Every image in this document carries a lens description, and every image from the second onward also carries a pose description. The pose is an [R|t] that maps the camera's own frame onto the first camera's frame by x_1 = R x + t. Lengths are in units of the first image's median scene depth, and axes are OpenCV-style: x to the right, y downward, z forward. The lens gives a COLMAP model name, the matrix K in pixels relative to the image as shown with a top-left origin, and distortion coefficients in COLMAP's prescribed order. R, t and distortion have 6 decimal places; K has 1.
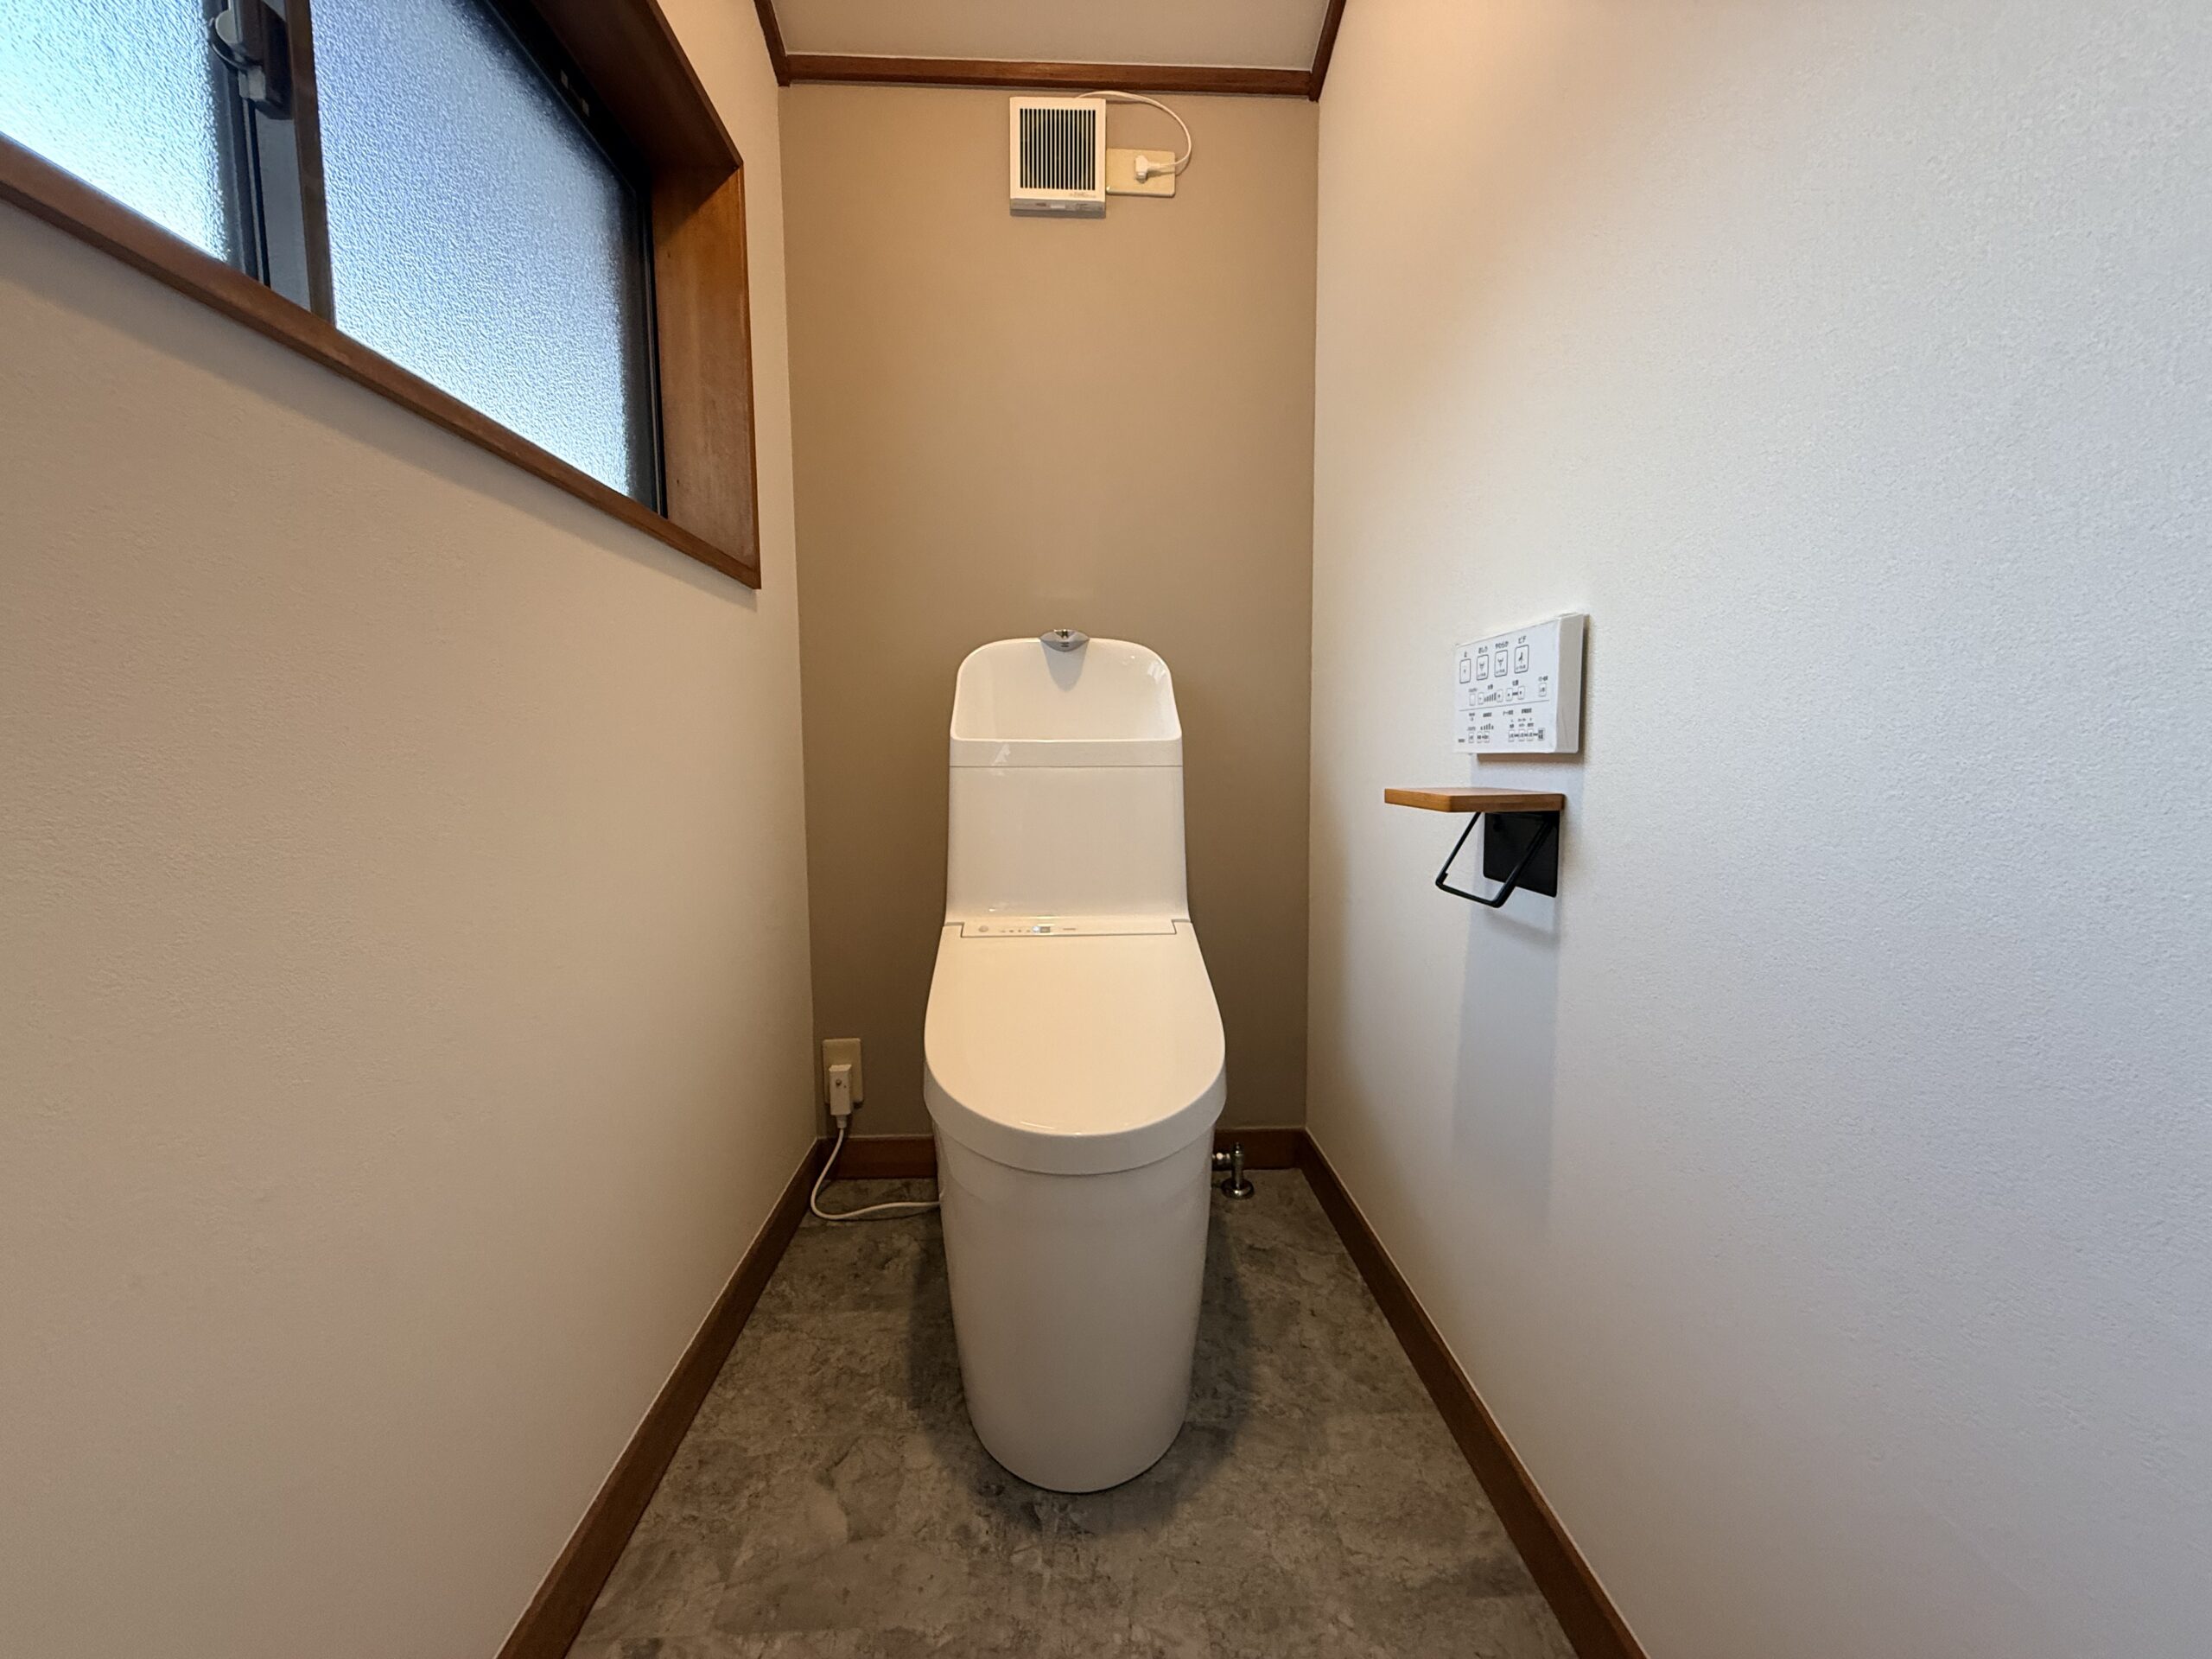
lens RADIAL K [[877.8, 0, 1101.9], [0, 877.8, 832.8], [0, 0, 1]] dist [0.000925, -0.000041]
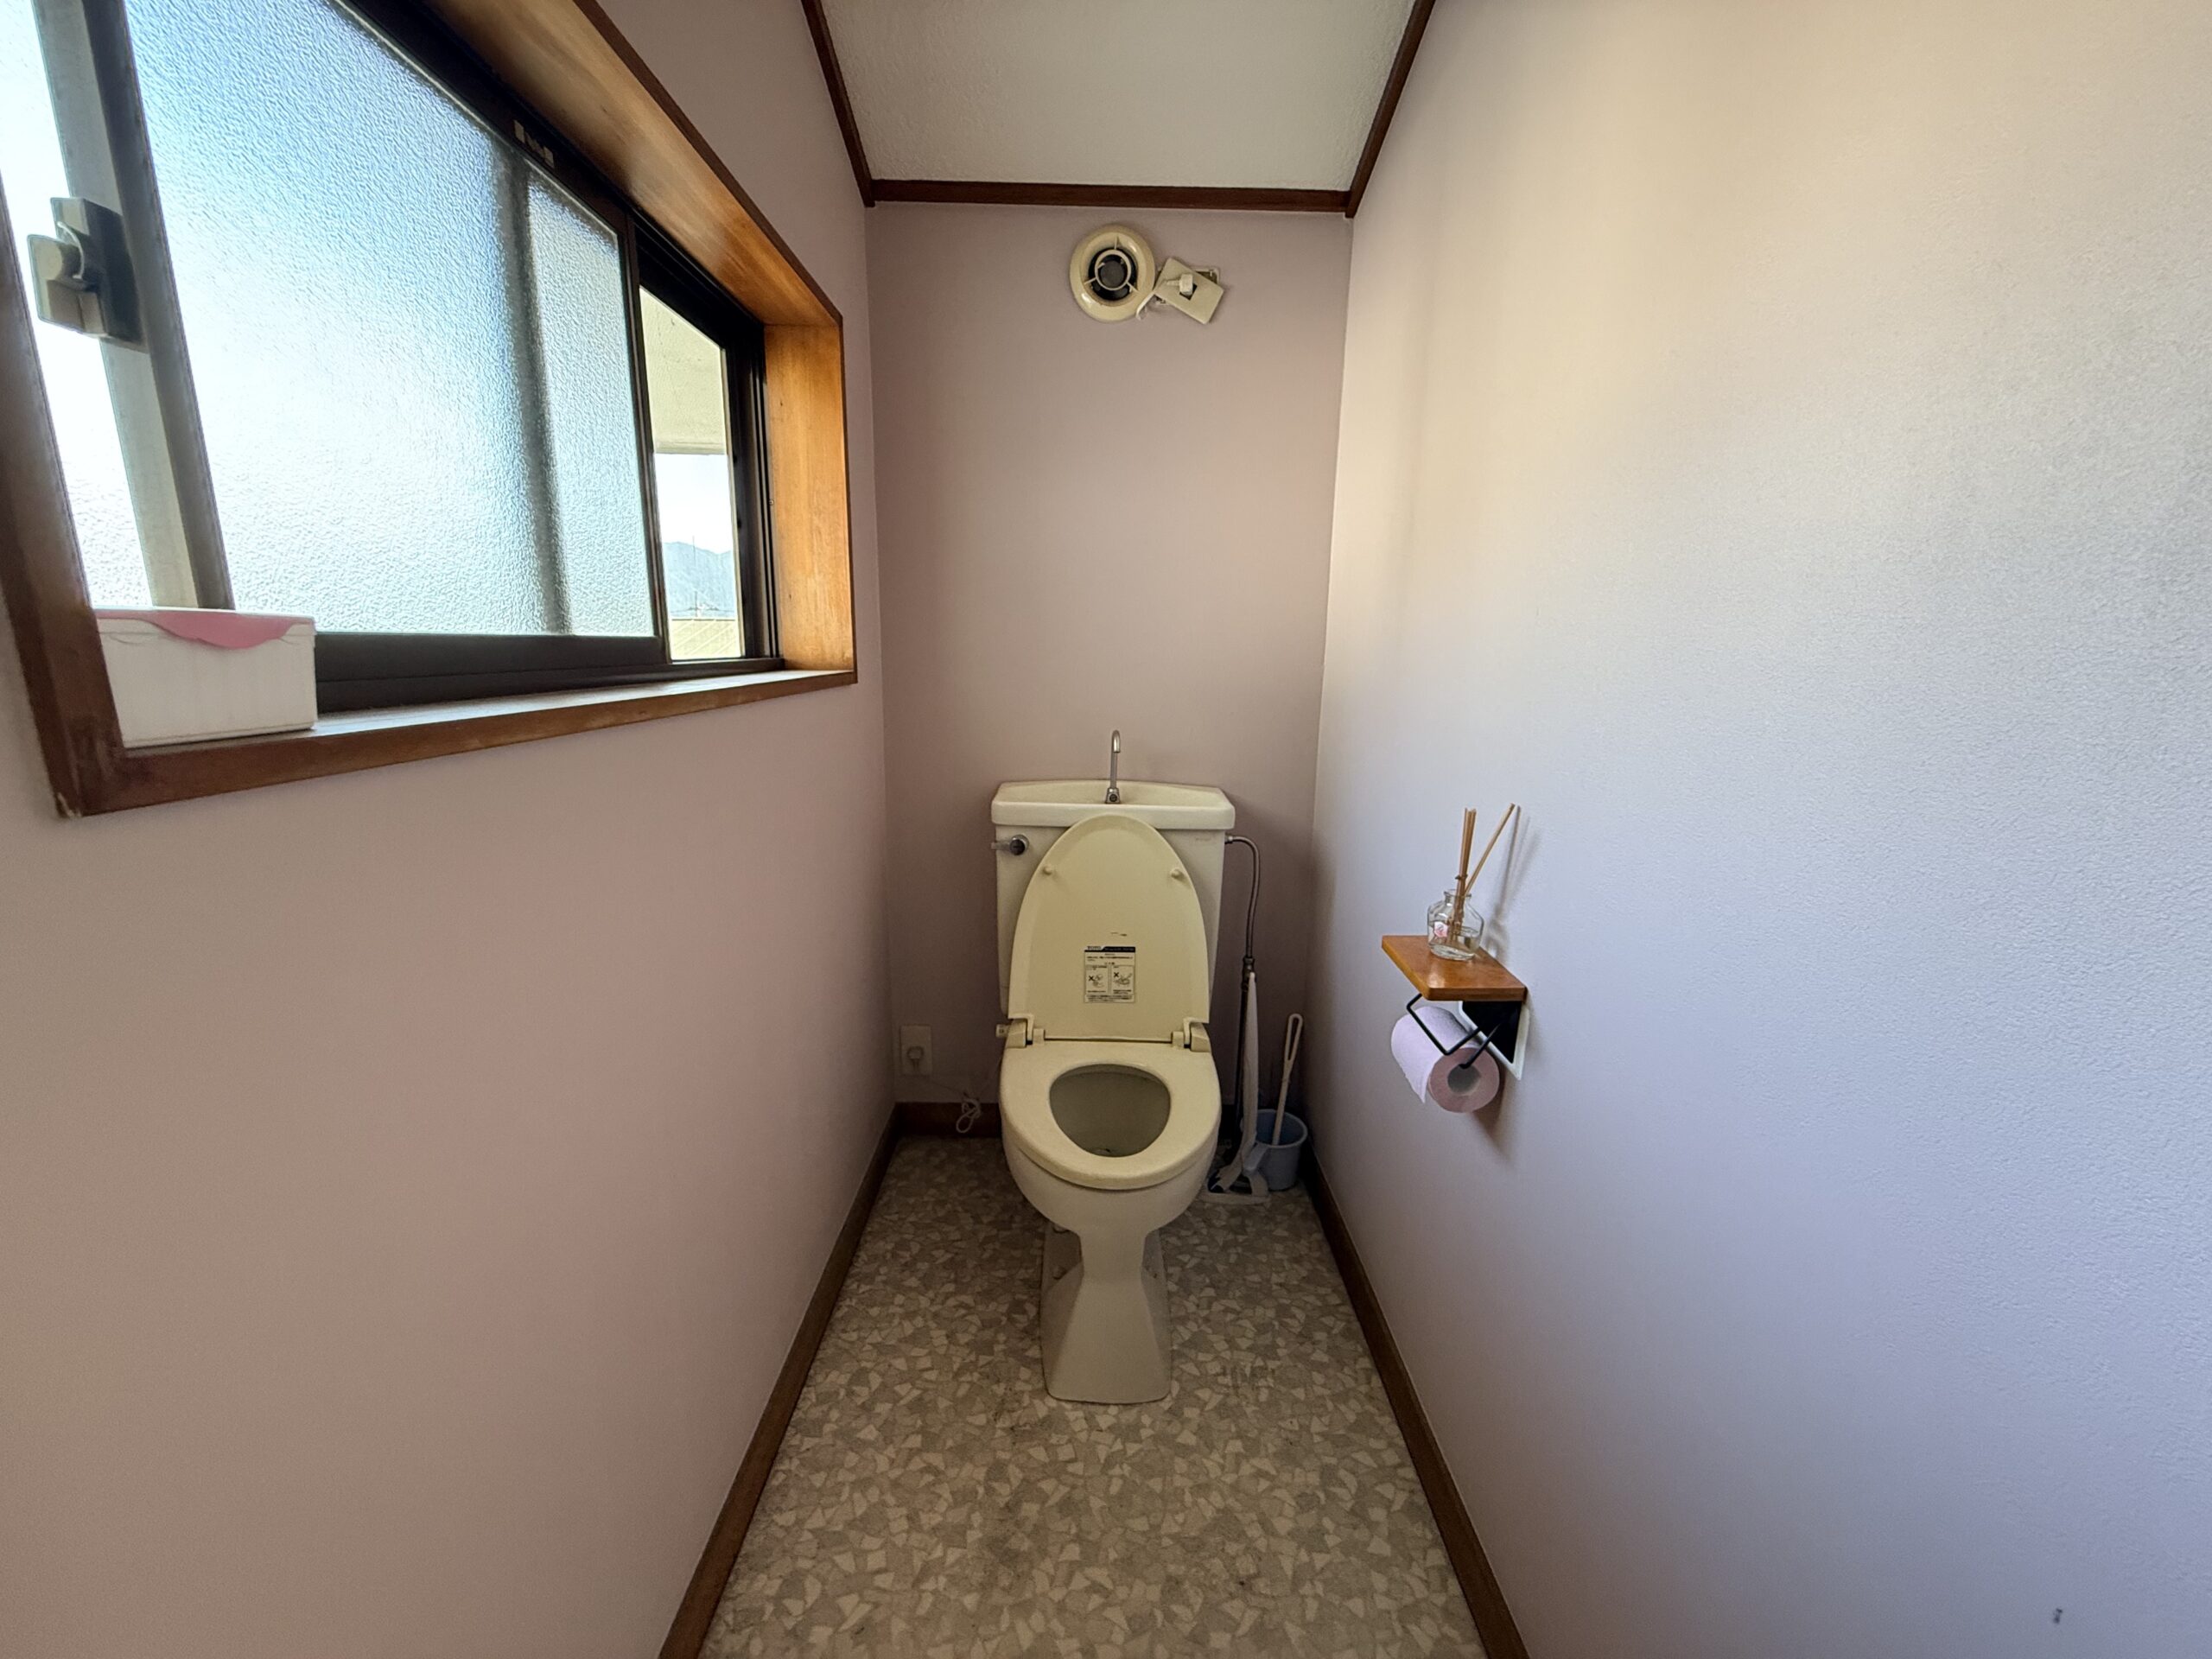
lens RADIAL K [[875.9, 0, 1102.3], [0, 875.9, 834.6], [0, 0, 1]] dist [0.001278, -0.000226]
pose [[0.999063, 0.029274, -0.031873, -0.010739], [-0.025242, 0.992420, 0.120269, -0.268044], [0.035152, -0.119352, 0.992230, -0.243272]]
